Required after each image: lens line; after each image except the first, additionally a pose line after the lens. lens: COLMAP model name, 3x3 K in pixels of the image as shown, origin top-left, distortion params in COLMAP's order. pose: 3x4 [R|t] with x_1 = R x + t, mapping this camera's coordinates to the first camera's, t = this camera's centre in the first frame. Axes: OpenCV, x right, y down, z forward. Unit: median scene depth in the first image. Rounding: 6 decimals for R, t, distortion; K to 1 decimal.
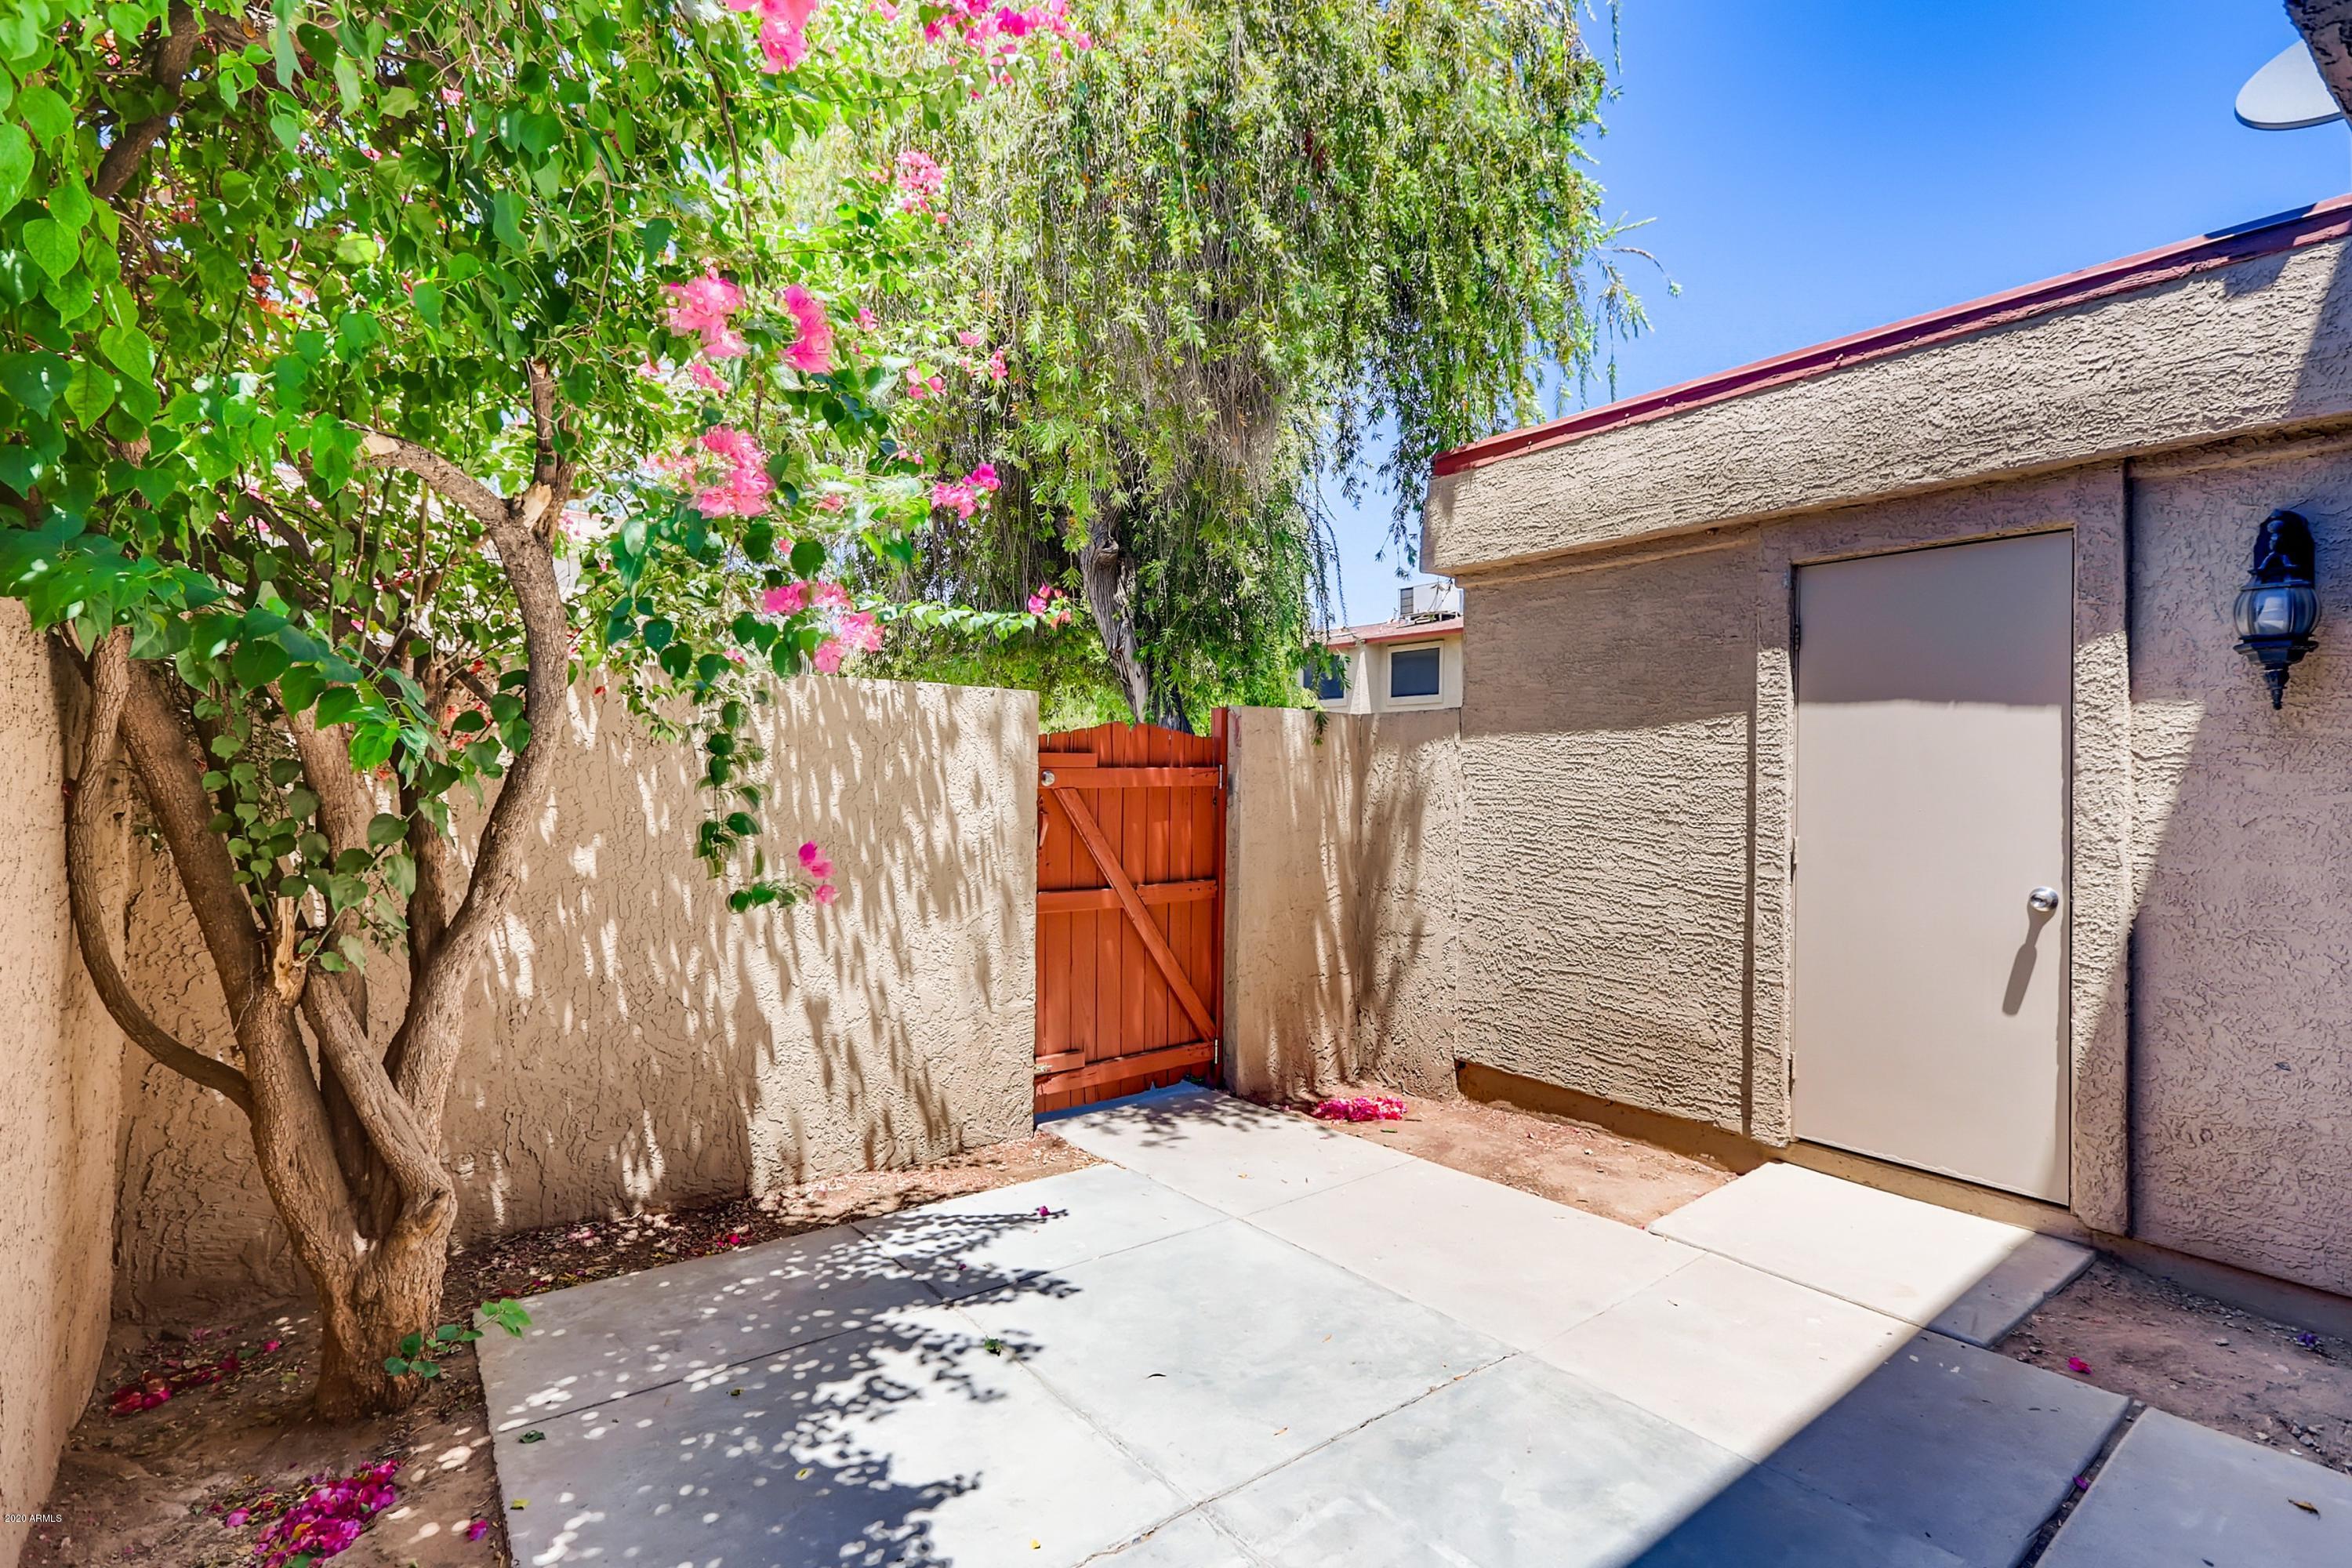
lens RADIAL K [[1081.1, 0, 1165.7], [0, 1081.1, 769.6], [0, 0, 1]] dist [0.019565, -0.005175]
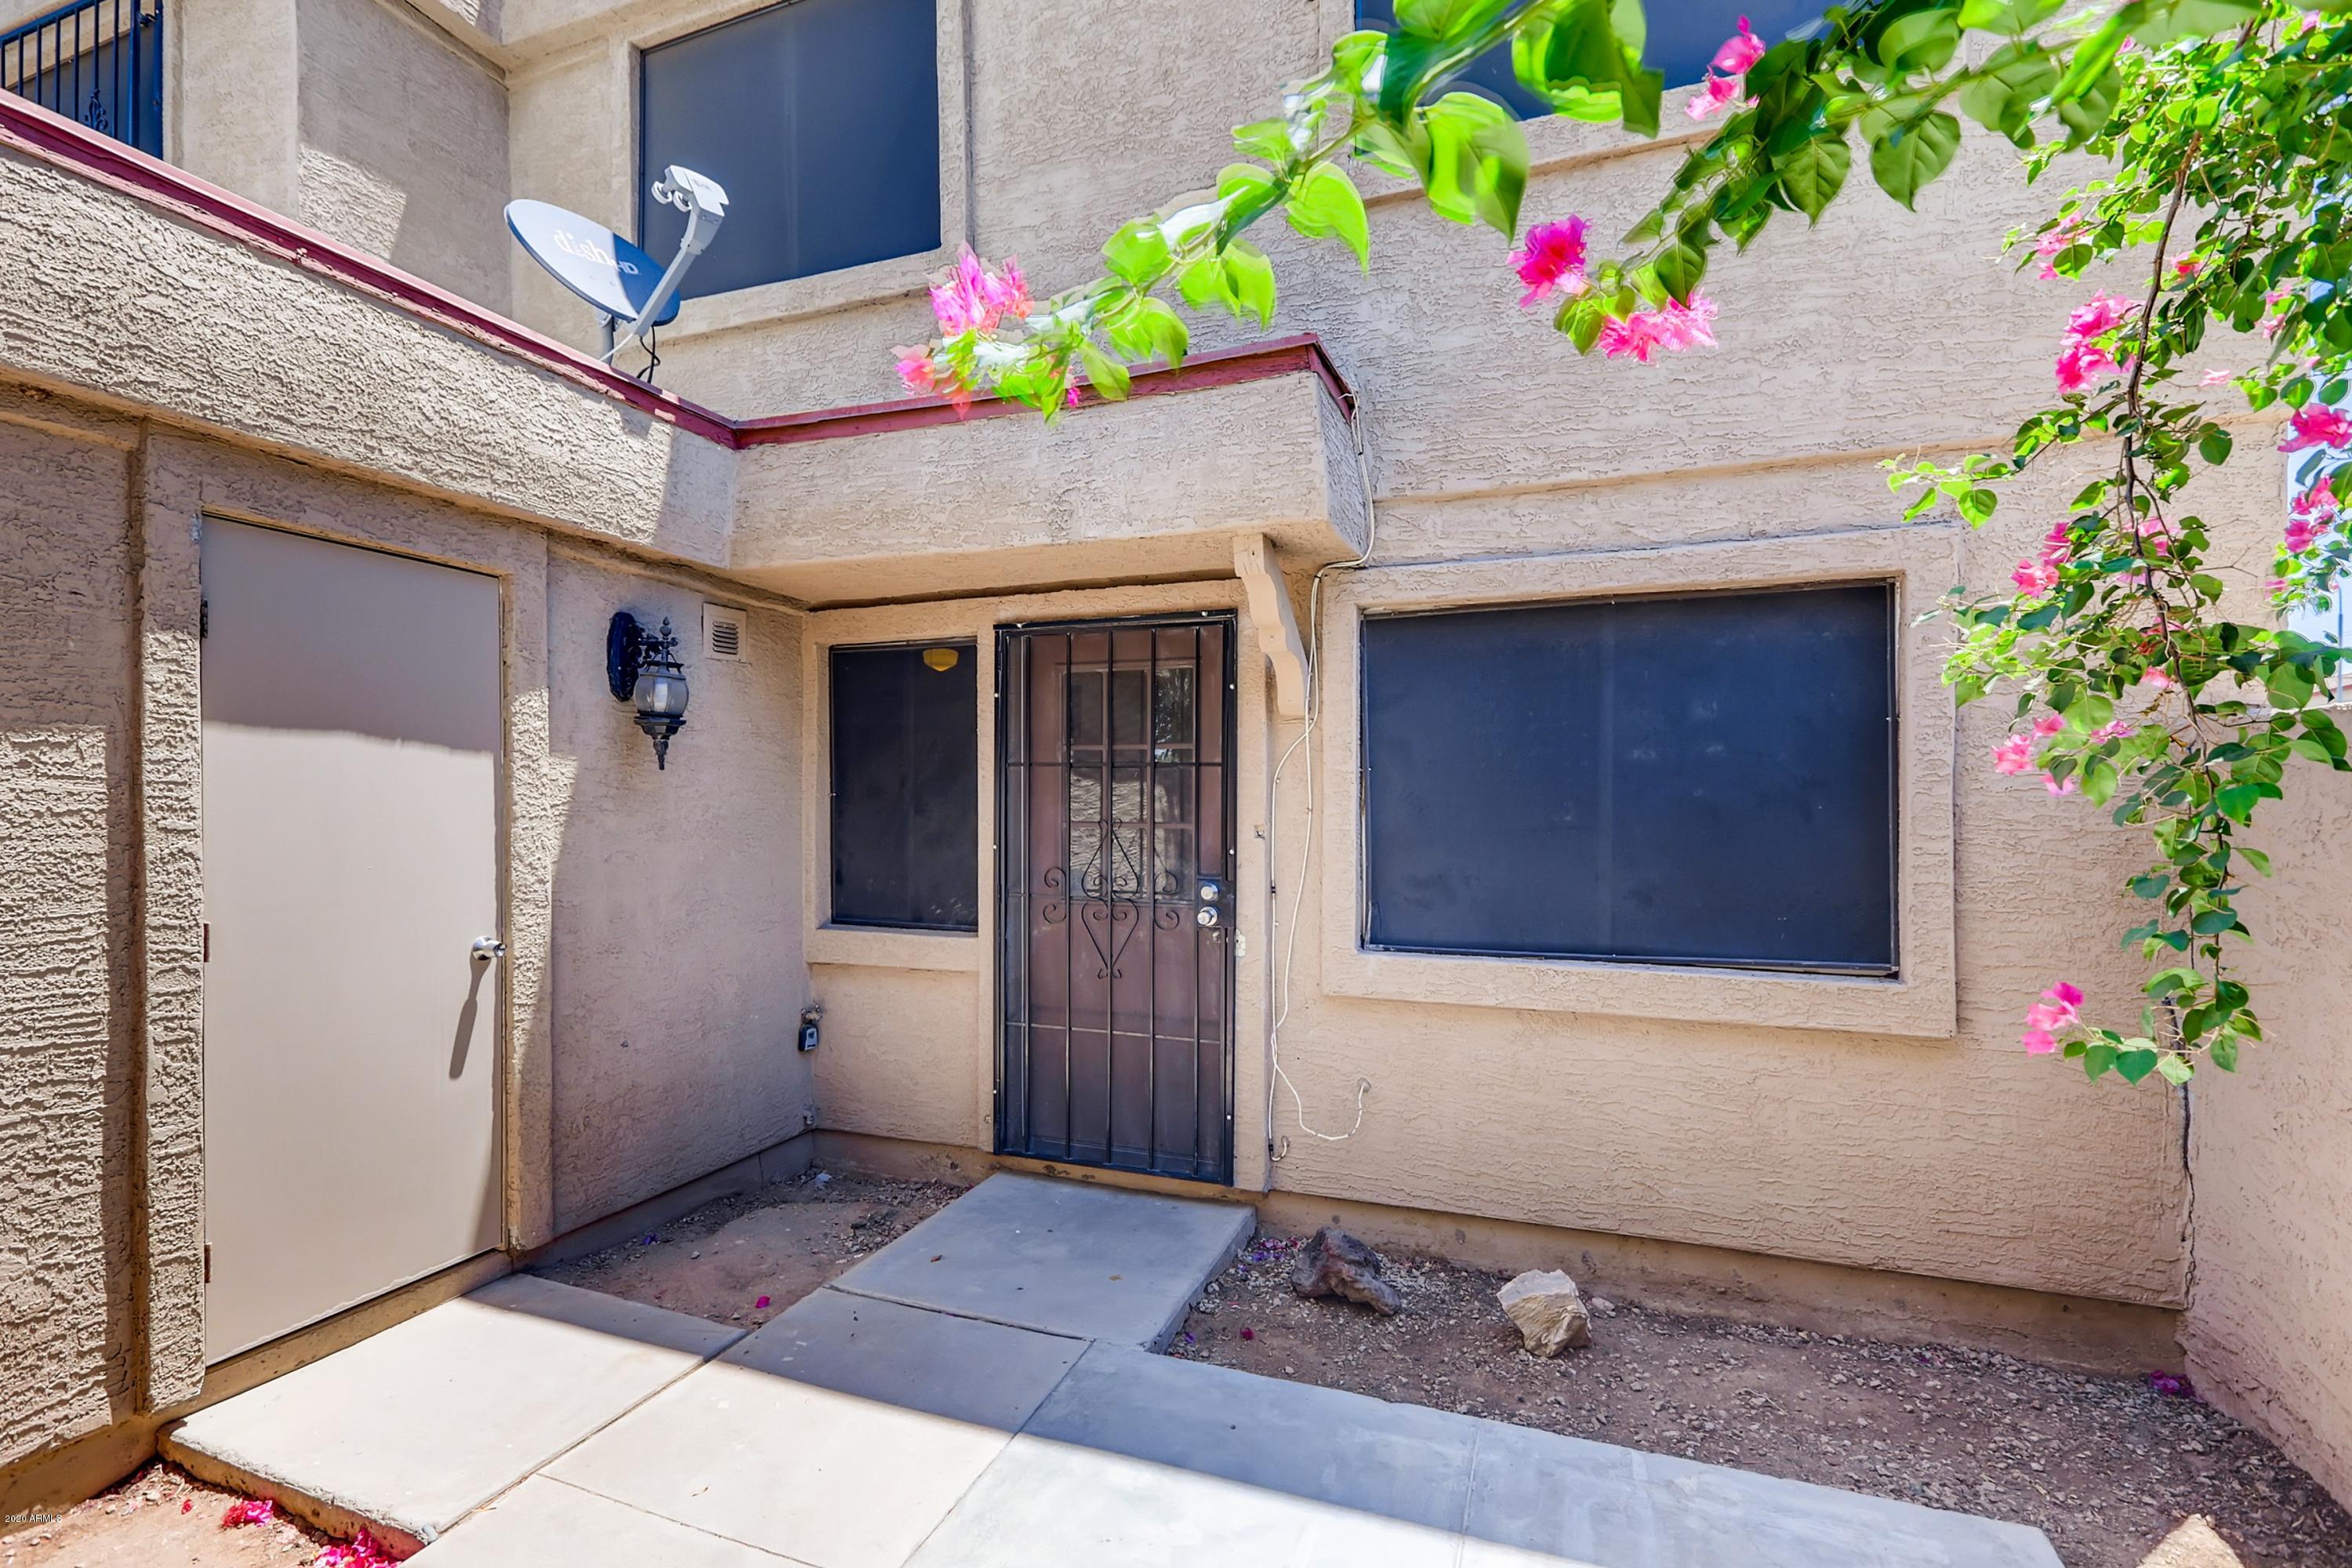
lens RADIAL K [[1081.1, 0, 1161.4], [0, 1081.1, 817.7], [0, 0, 1]] dist [0.019565, -0.005175]
pose [[-0.517402, -0.027046, 0.855315, -0.323888], [-0.016500, 0.999630, 0.021628, -0.028723], [-0.855583, -0.002922, -0.517657, 0.927303]]
